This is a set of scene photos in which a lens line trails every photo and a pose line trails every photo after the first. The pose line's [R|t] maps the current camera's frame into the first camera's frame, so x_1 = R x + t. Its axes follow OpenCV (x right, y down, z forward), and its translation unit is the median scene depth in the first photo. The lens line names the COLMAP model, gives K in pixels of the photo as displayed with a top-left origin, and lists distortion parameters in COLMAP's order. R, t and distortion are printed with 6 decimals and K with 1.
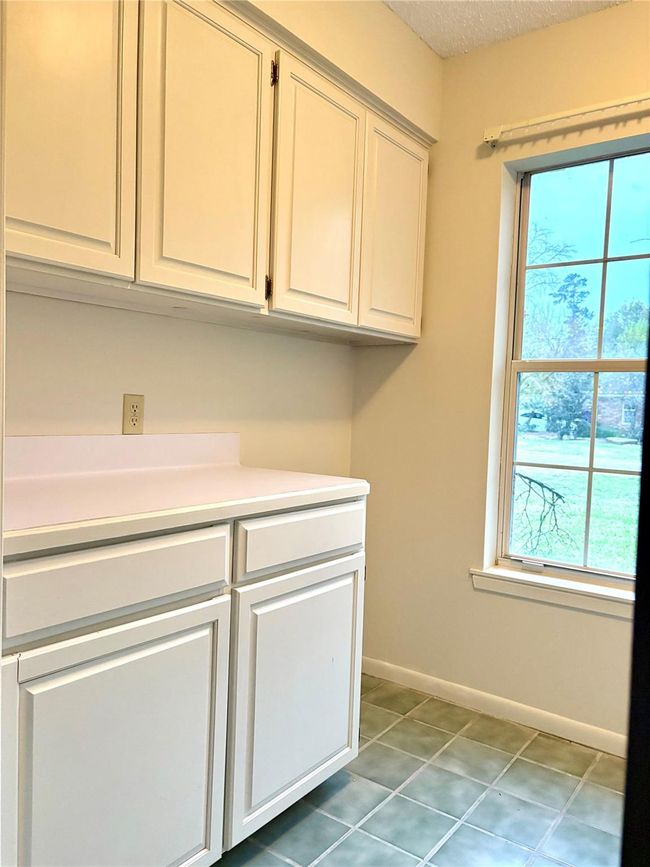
lens RADIAL K [[659.4, 0, 320.8], [0, 659.4, 437.9], [0, 0, 1]] dist [0.039179, -0.002049]
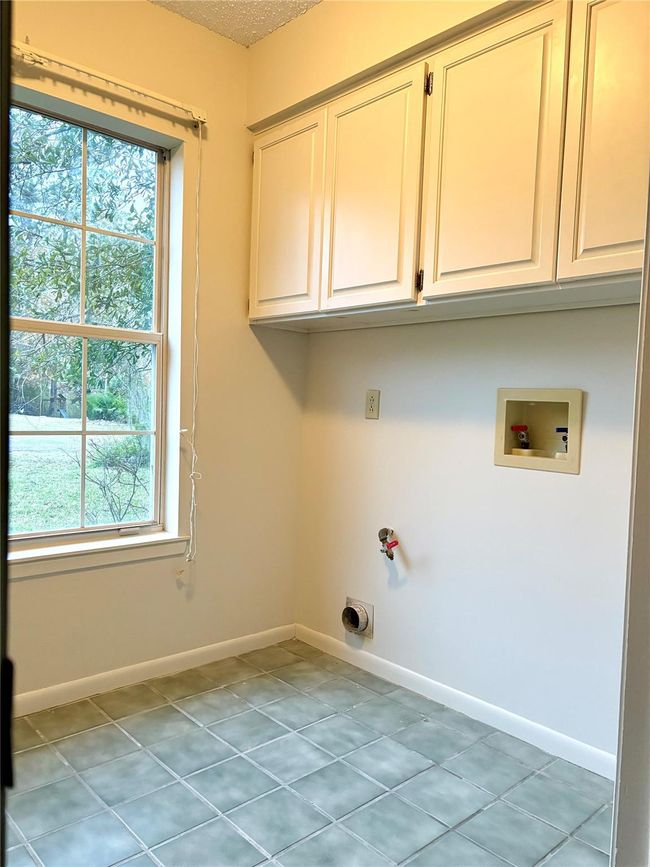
lens RADIAL K [[659.4, 0, 320.8], [0, 659.4, 437.9], [0, 0, 1]] dist [0.039179, -0.002049]
pose [[0.186570, -0.076035, 0.979495, -0.535365], [0.024454, 0.997051, 0.072740, -0.010777], [-0.982137, 0.010381, 0.187880, 0.445235]]
